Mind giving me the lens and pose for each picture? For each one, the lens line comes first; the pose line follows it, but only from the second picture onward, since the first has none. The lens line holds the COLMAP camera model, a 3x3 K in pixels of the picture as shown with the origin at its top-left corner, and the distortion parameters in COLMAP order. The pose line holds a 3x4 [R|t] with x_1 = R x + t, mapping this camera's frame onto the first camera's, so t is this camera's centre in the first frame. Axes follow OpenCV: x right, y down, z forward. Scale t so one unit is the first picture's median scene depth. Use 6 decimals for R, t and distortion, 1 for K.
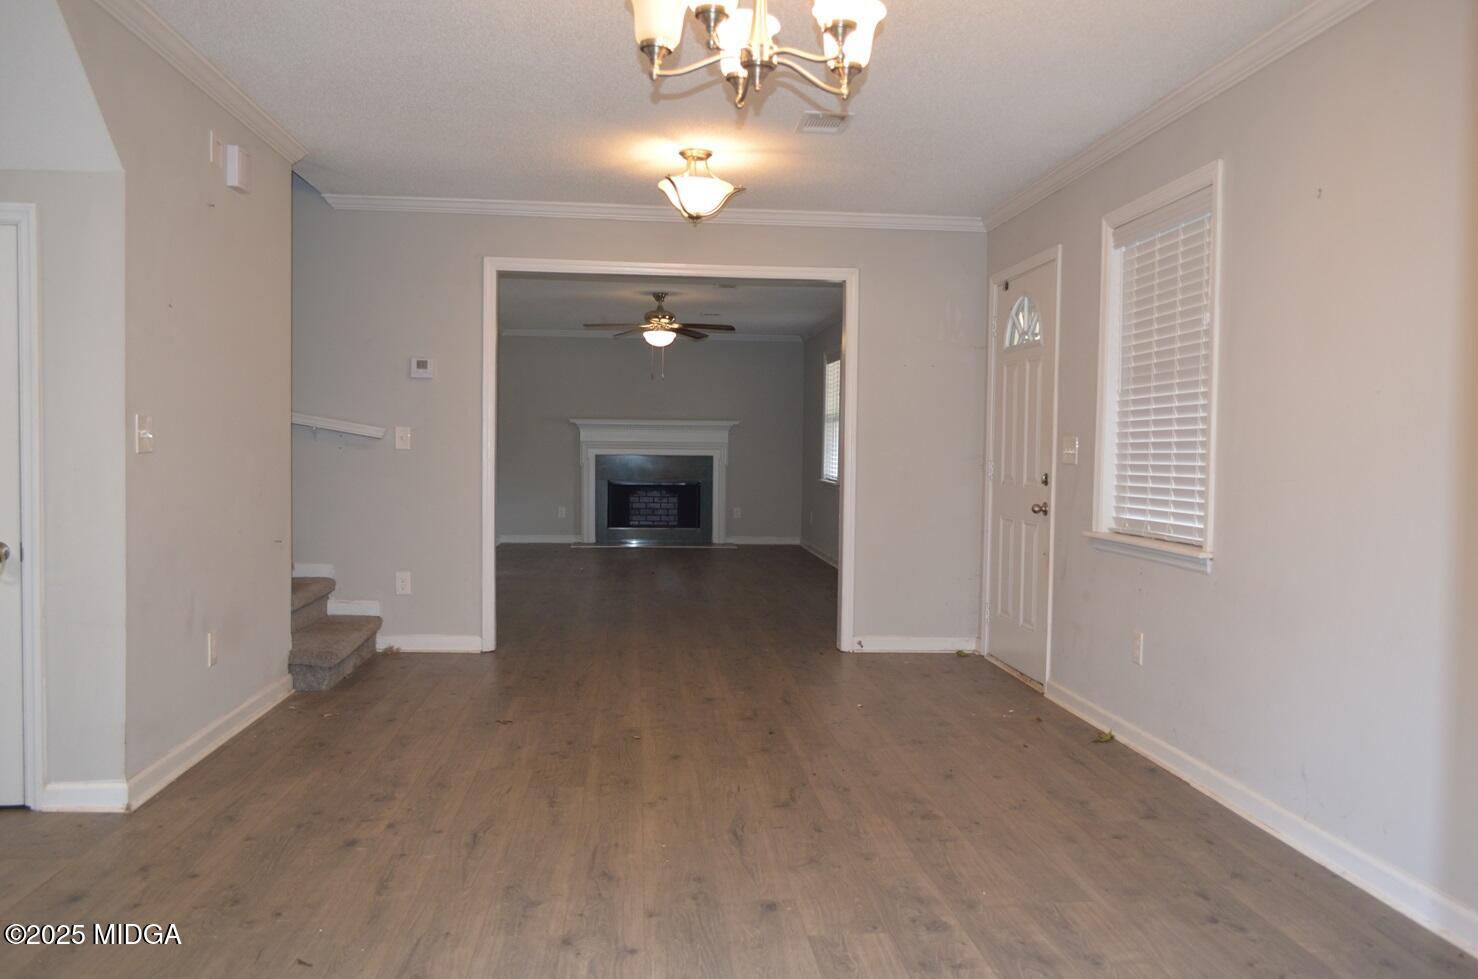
lens RADIAL K [[1189.3, 0, 739.0], [0, 1189.3, 489.5], [0, 0, 1]] dist [0.015814, -0.001570]
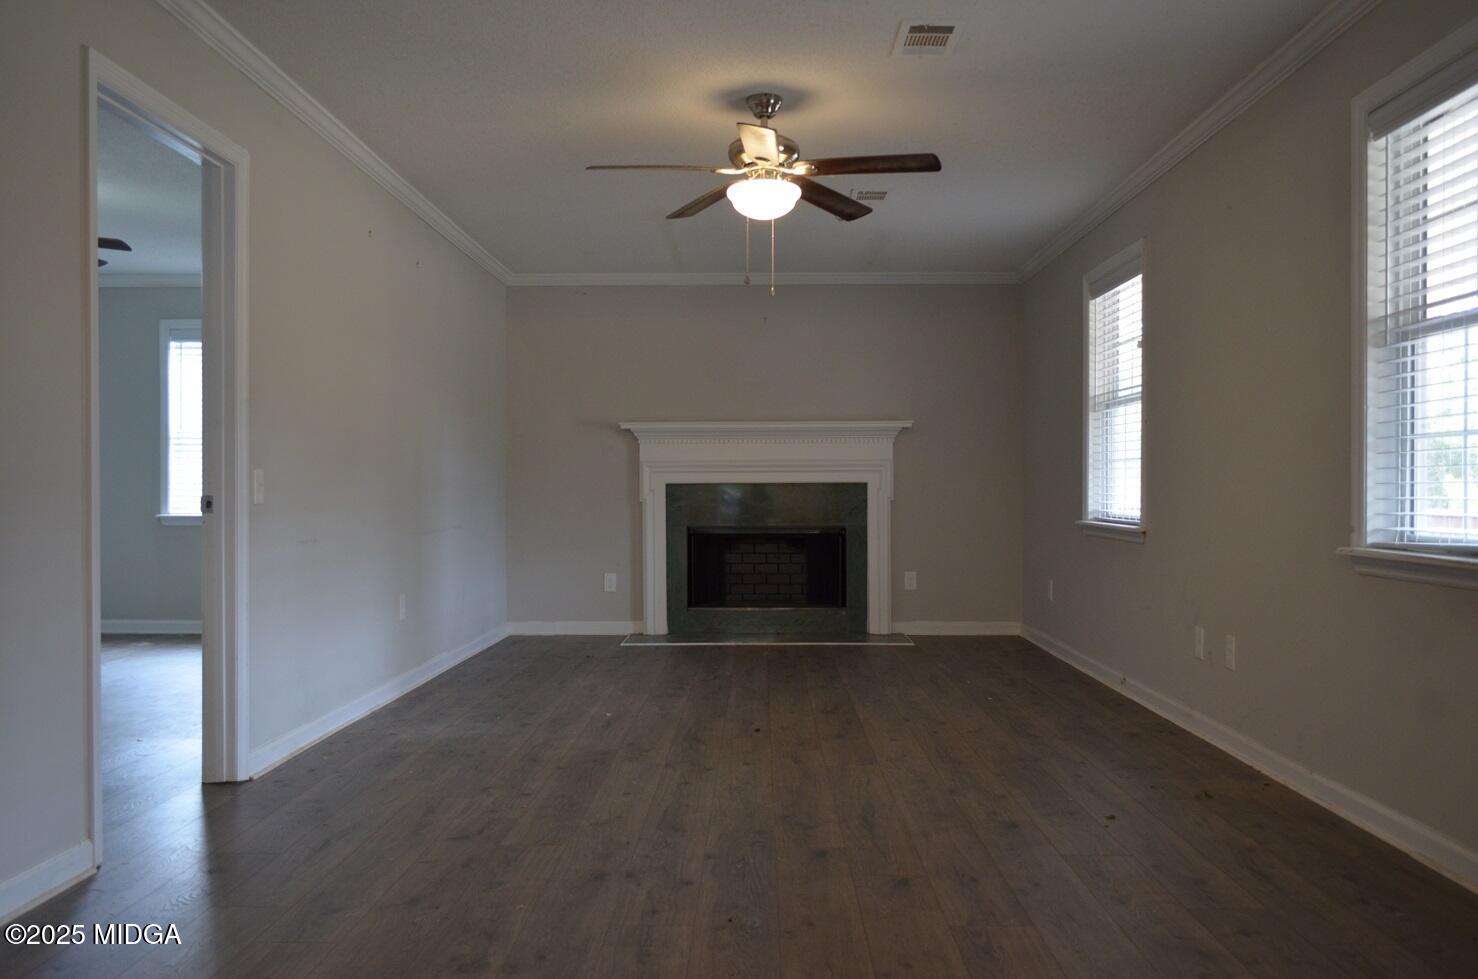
lens RADIAL K [[1189.3, 0, 739.0], [0, 1189.3, 489.5], [0, 0, 1]] dist [0.015814, -0.001570]
pose [[0.994443, -0.013775, -0.104371, -0.018735], [0.010147, 0.999328, -0.035215, -0.004104], [0.104786, 0.033961, 0.993915, 0.335089]]
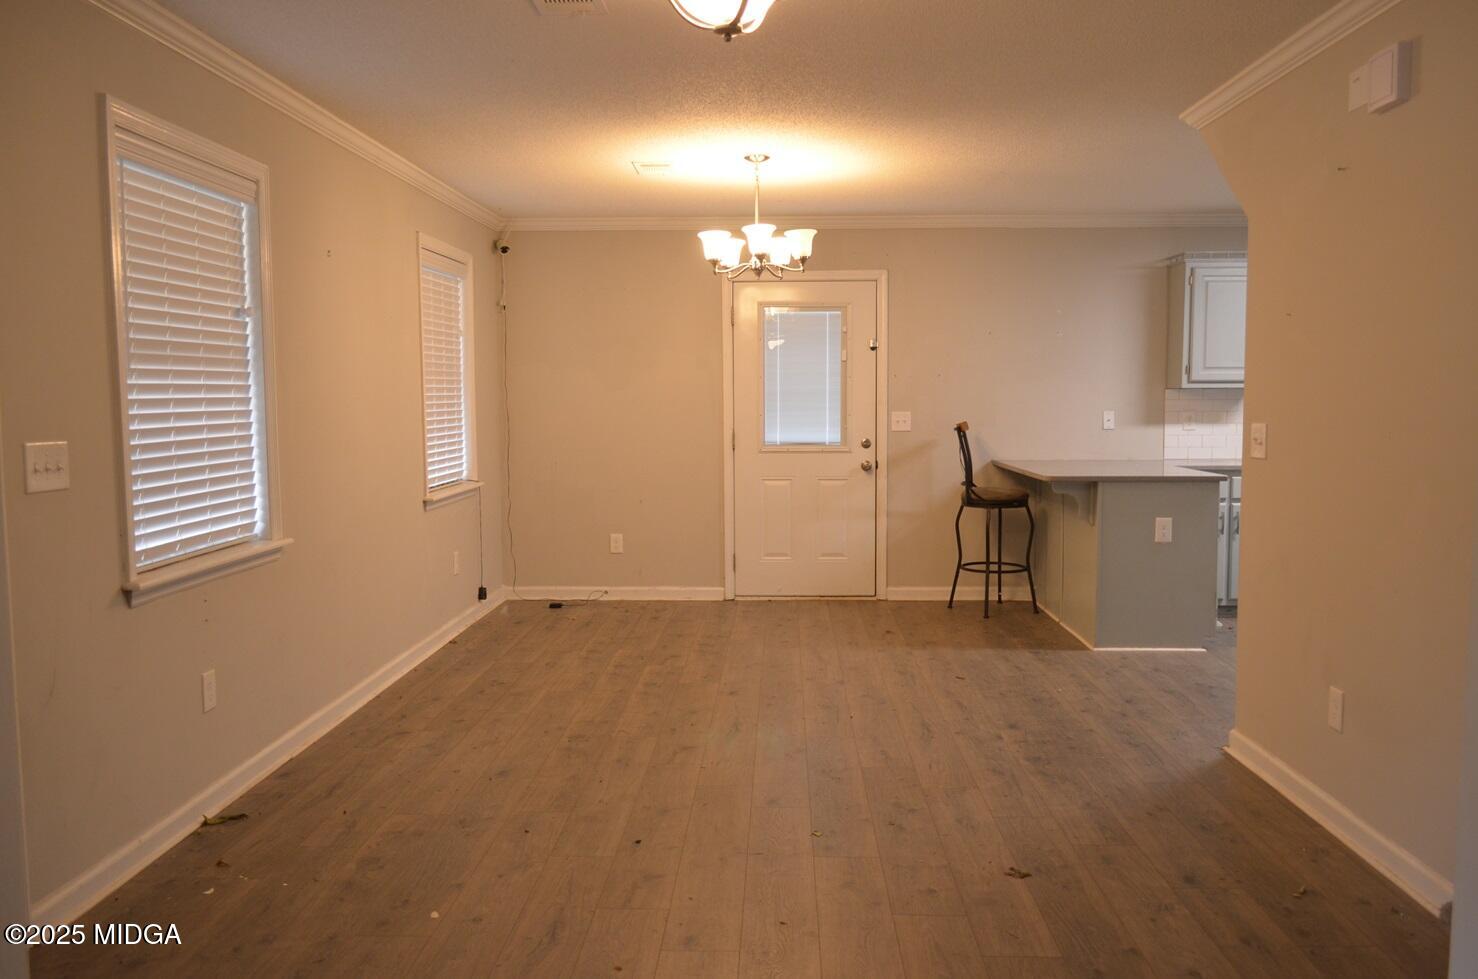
lens RADIAL K [[1189.3, 0, 739.0], [0, 1189.3, 489.5], [0, 0, 1]] dist [0.015814, -0.001570]
pose [[-0.992335, -0.021537, 0.121689, -0.195679], [-0.007460, 0.993341, 0.114973, -0.160654], [-0.123354, 0.113184, -0.985887, 2.745610]]
